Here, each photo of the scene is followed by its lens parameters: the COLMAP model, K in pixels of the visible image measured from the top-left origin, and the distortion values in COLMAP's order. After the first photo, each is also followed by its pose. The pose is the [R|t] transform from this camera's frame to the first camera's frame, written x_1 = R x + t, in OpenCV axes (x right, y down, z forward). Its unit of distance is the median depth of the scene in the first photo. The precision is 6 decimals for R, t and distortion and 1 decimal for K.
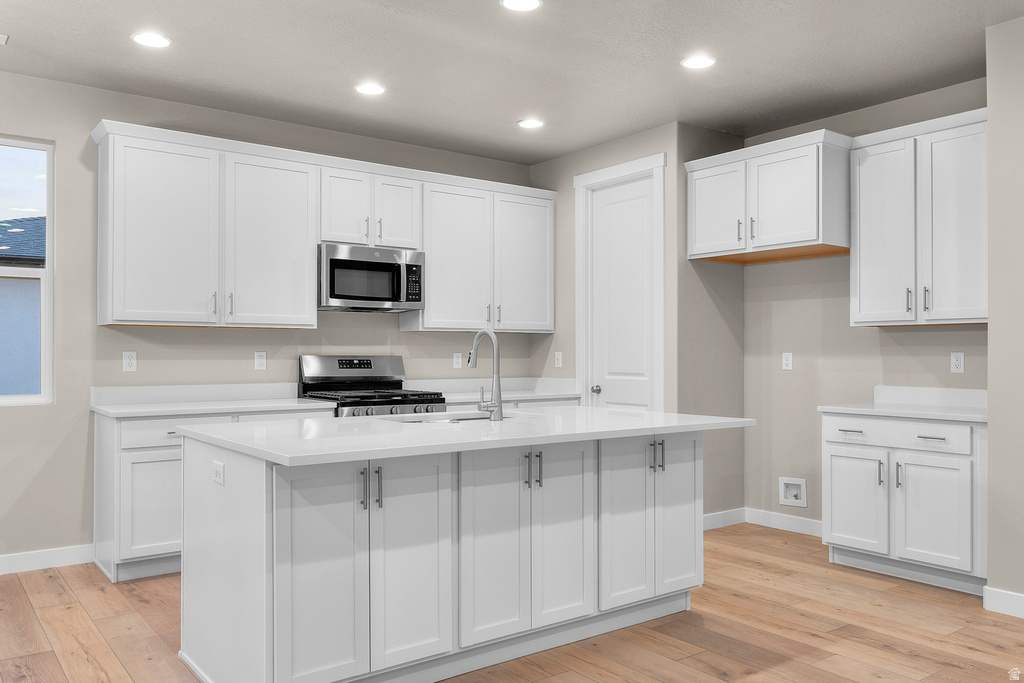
lens RADIAL K [[801.2, 0, 510.3], [0, 801.2, 343.2], [0, 0, 1]] dist [-0.018756, -0.007161]
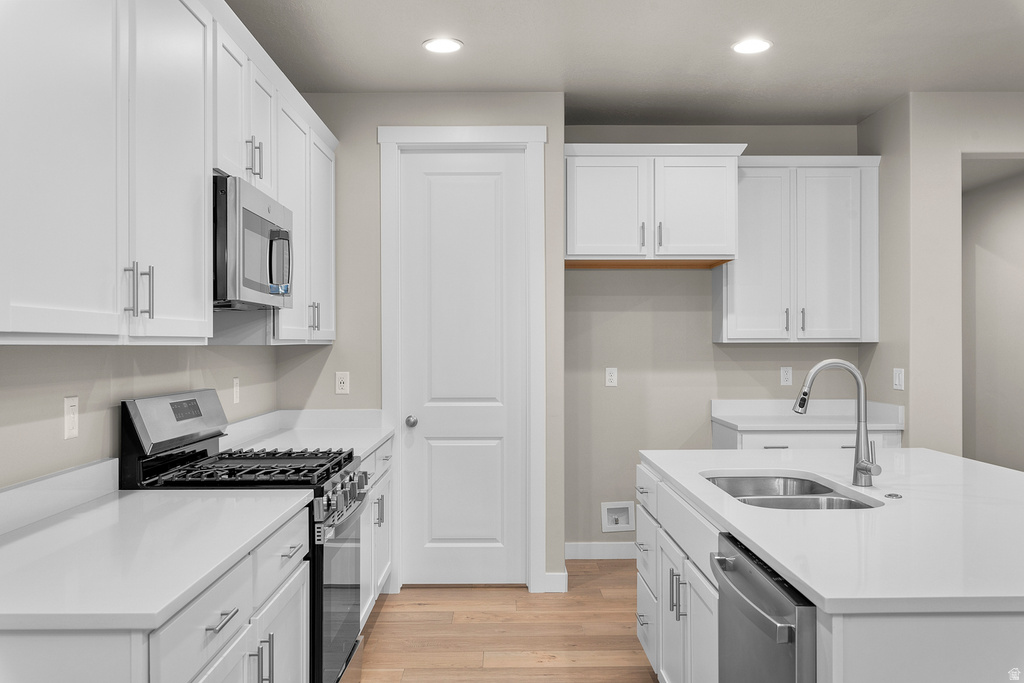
lens RADIAL K [[871.5, 0, 513.2], [0, 871.5, 342.7], [0, 0, 1]] dist [0.006463, 0.001649]
pose [[0.583510, -0.002074, 0.812104, -0.546728], [-0.006551, 0.999952, 0.007261, -0.024024], [-0.812080, -0.009557, 0.583468, 0.506538]]
